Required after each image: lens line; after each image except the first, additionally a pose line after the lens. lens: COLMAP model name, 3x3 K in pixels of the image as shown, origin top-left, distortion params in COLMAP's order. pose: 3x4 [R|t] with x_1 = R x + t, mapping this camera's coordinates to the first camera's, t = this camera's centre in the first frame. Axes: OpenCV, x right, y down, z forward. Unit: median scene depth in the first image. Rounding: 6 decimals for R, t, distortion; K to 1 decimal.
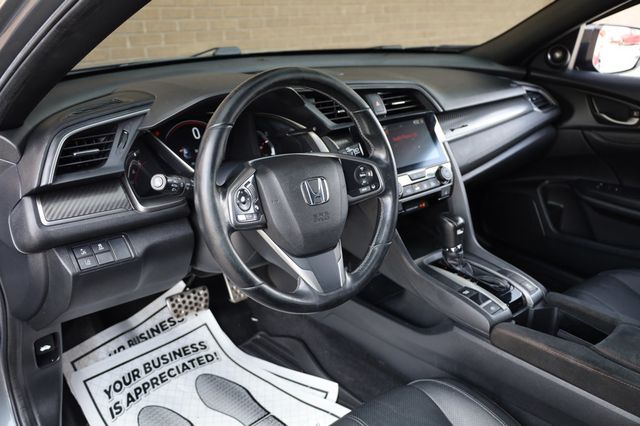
lens RADIAL K [[603.9, 0, 322.8], [0, 603.9, 212.9], [0, 0, 1]] dist [-0.004202, 0.000000]
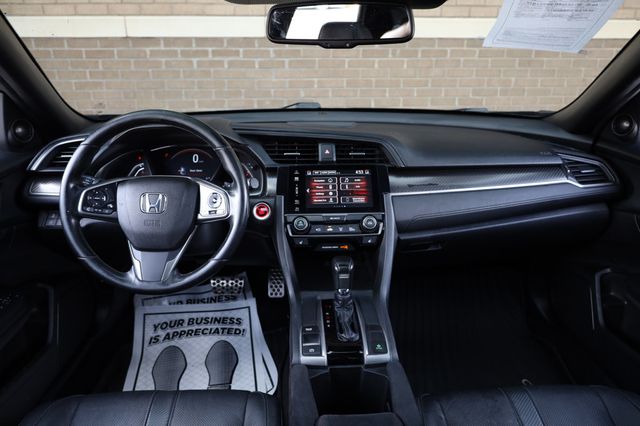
lens RADIAL K [[476.7, 0, 322.6], [0, 476.7, 214.2], [0, 0, 1]] dist [-0.006627, -0.010311]
pose [[0.777623, 0.172214, -0.604685, 0.559023], [-0.208324, 0.978002, 0.010631, -0.063187], [0.593214, 0.117703, 0.796394, 0.255756]]
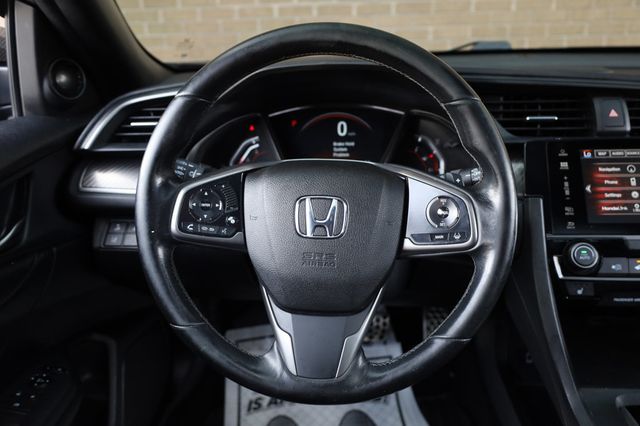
lens RADIAL K [[539.3, 0, 321.0], [0, 539.3, 211.3], [0, 0, 1]] dist [-0.010404, -0.009175]
pose [[0.692843, 0.197455, -0.693528, 0.246281], [-0.215649, 0.974500, 0.062015, -0.049724], [0.688087, 0.106592, 0.717756, 0.372748]]
